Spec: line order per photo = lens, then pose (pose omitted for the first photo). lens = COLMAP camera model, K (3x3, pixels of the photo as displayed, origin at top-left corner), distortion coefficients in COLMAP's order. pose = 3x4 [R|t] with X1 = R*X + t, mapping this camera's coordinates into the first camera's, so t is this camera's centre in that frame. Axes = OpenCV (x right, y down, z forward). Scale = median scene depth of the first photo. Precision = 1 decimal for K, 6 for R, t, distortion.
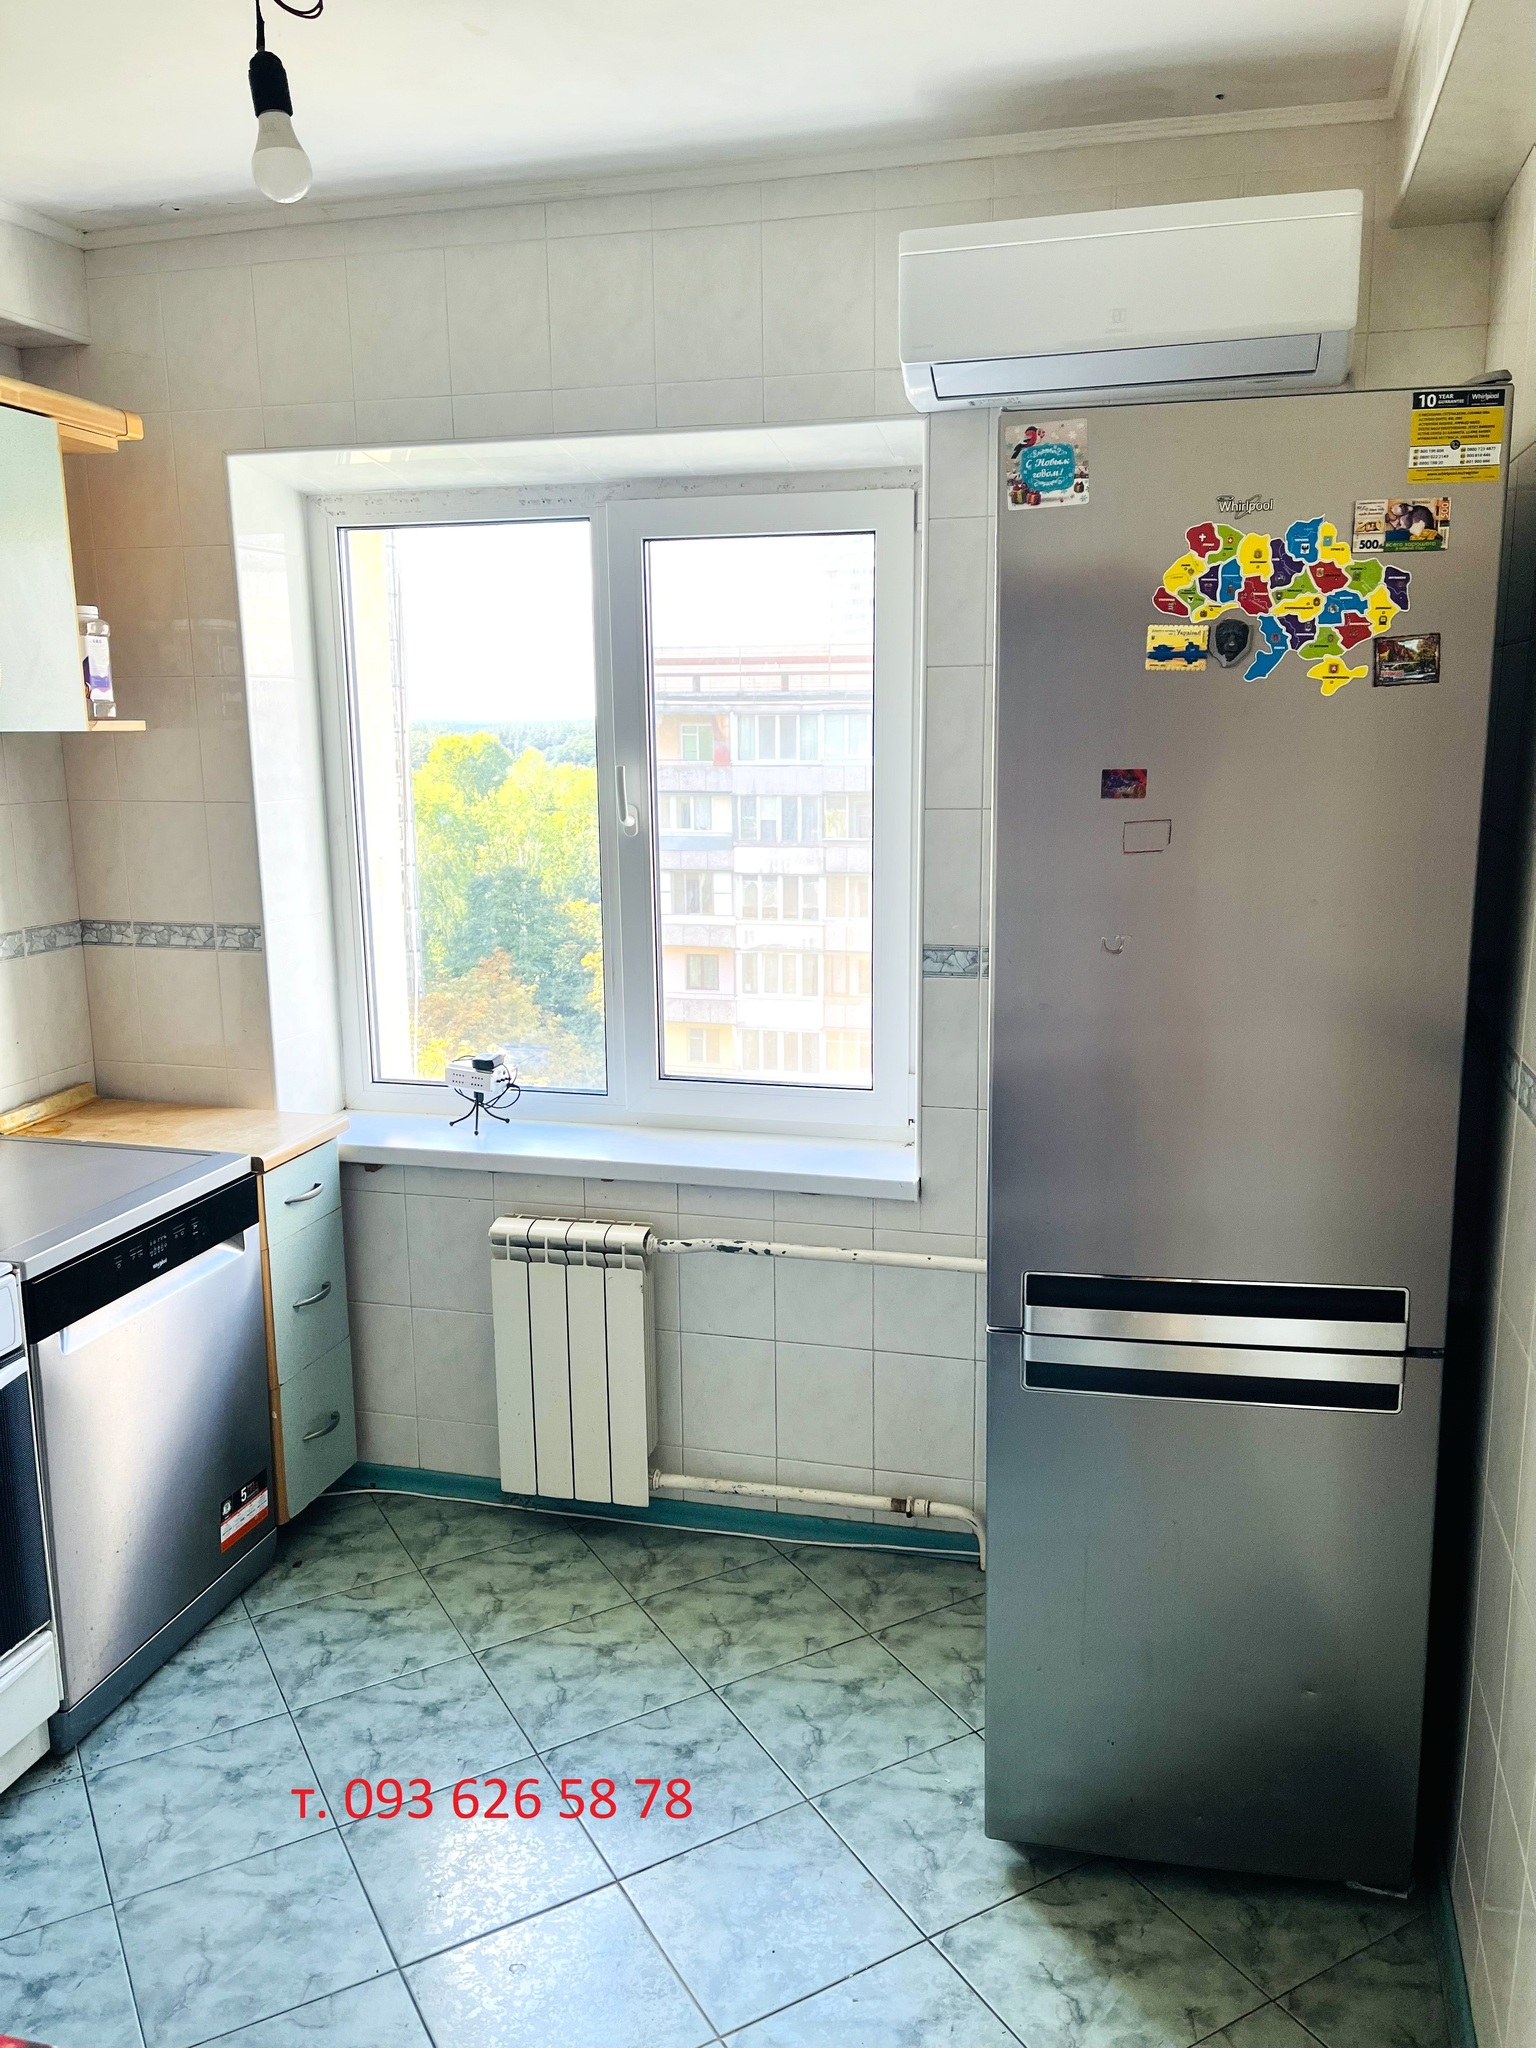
lens RADIAL K [[1557.5, 0, 771.5], [0, 1557.5, 1026.0], [0, 0, 1]] dist [0.066856, -0.093822]
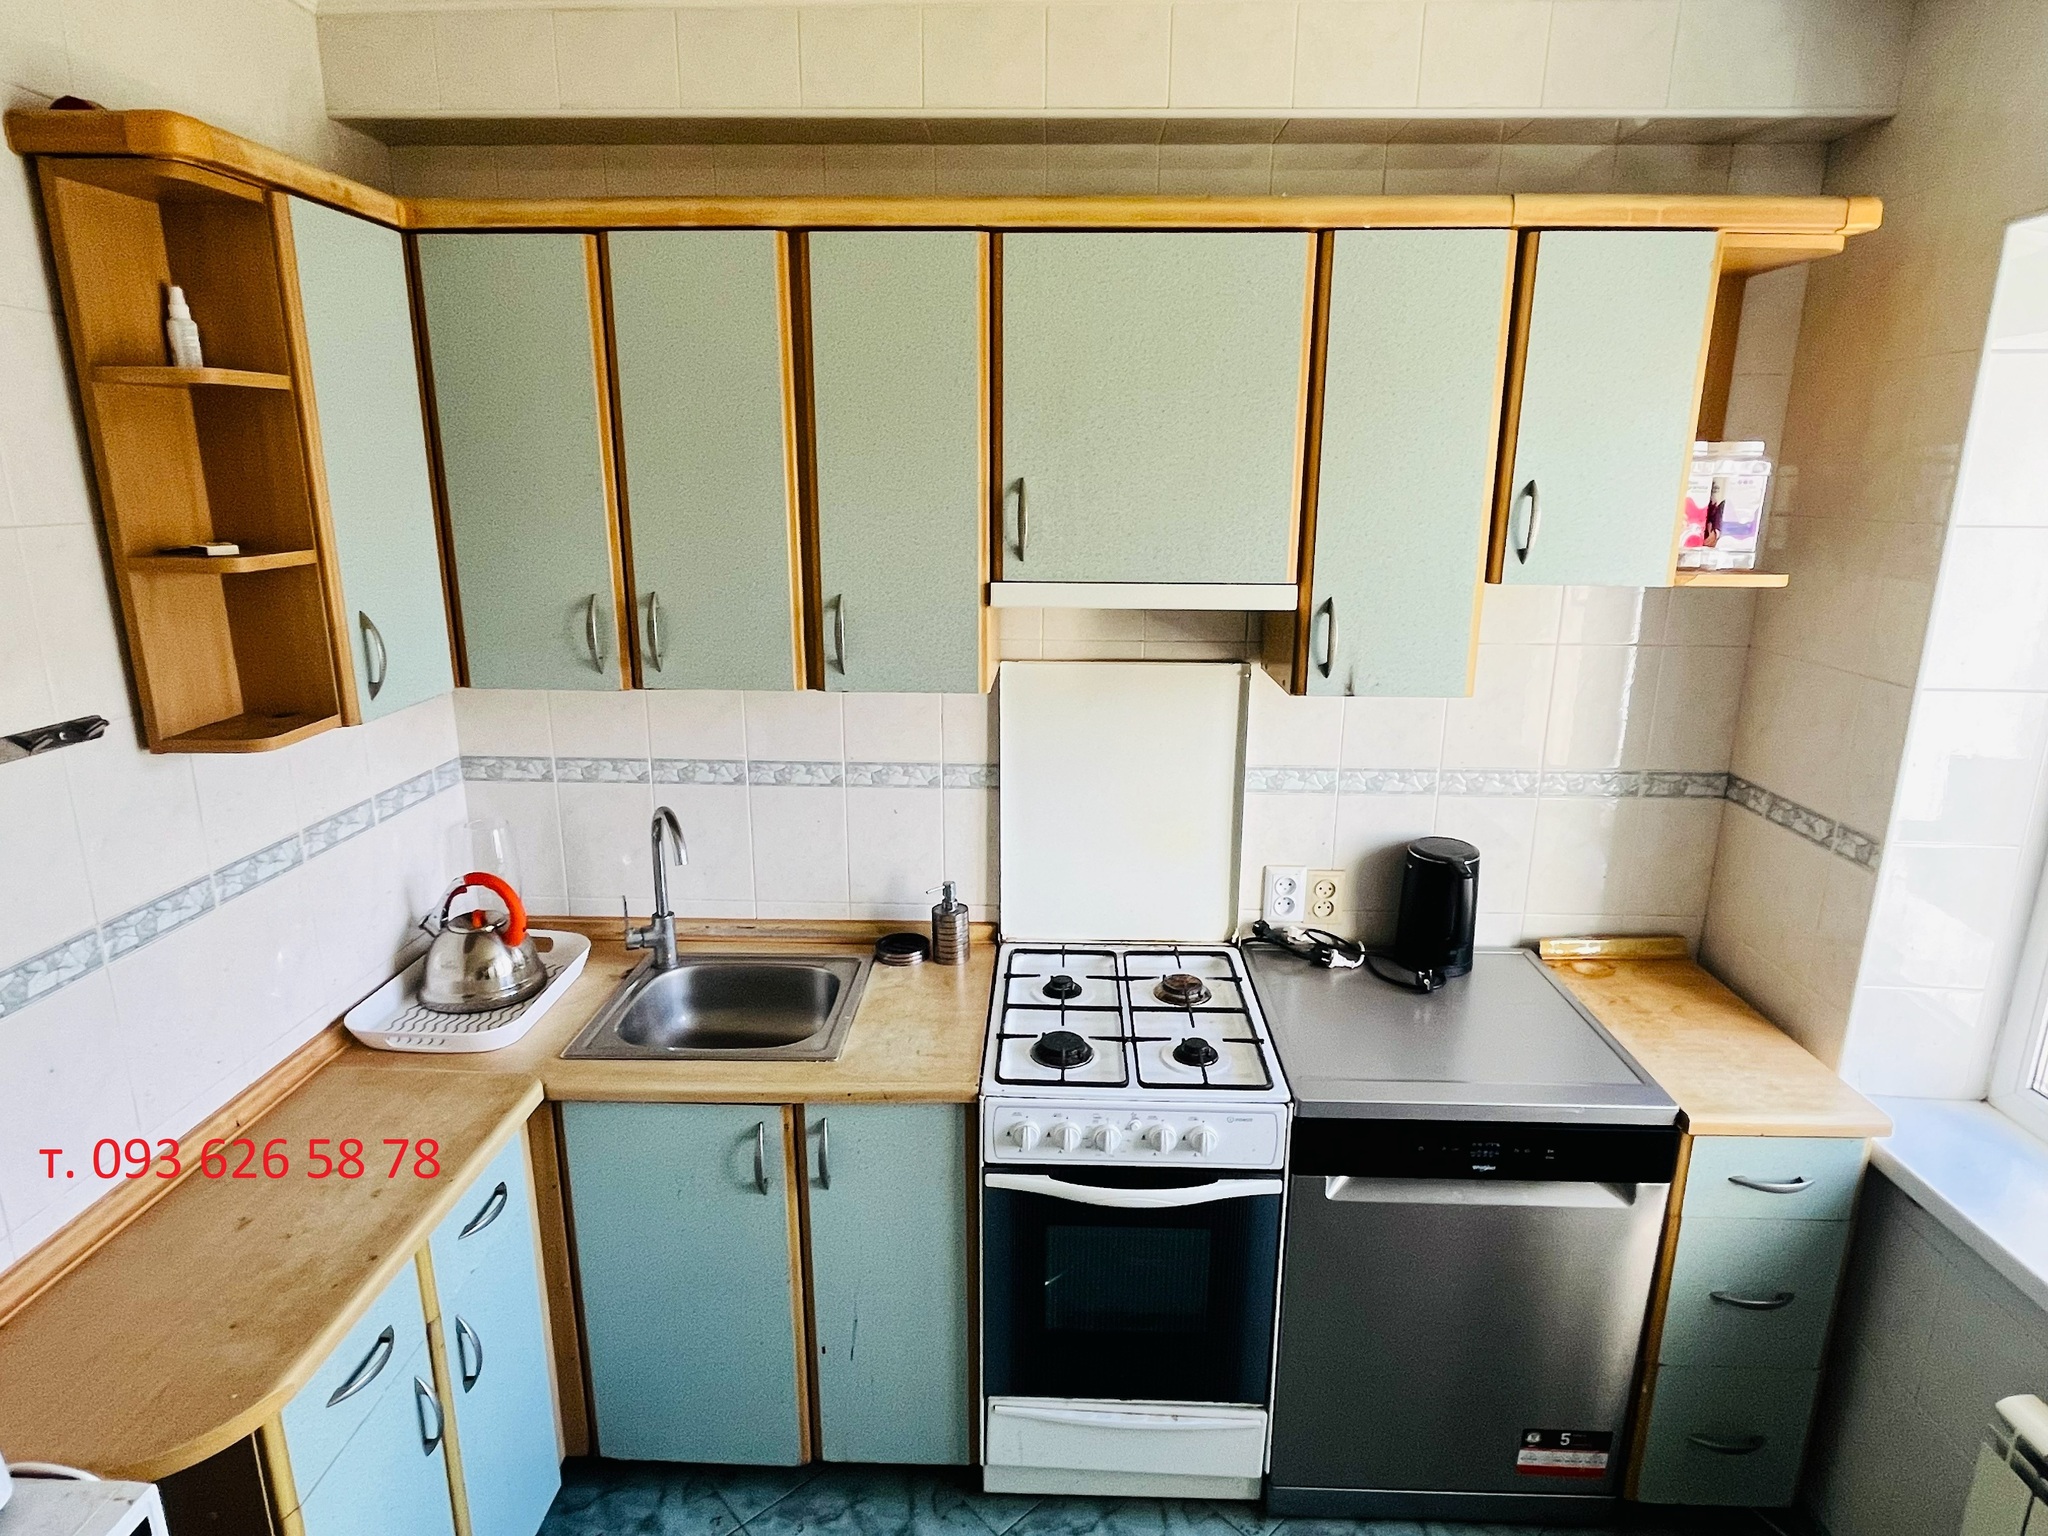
lens RADIAL K [[1125.8, 0, 1023.3], [0, 1125.8, 757.9], [0, 0, 1]] dist [-0.001415, -0.001652]
pose [[0.225885, 0.247939, -0.942074, 0.098090], [-0.194307, 0.959103, 0.205831, -0.139294], [0.954579, 0.136557, 0.264823, 0.444111]]
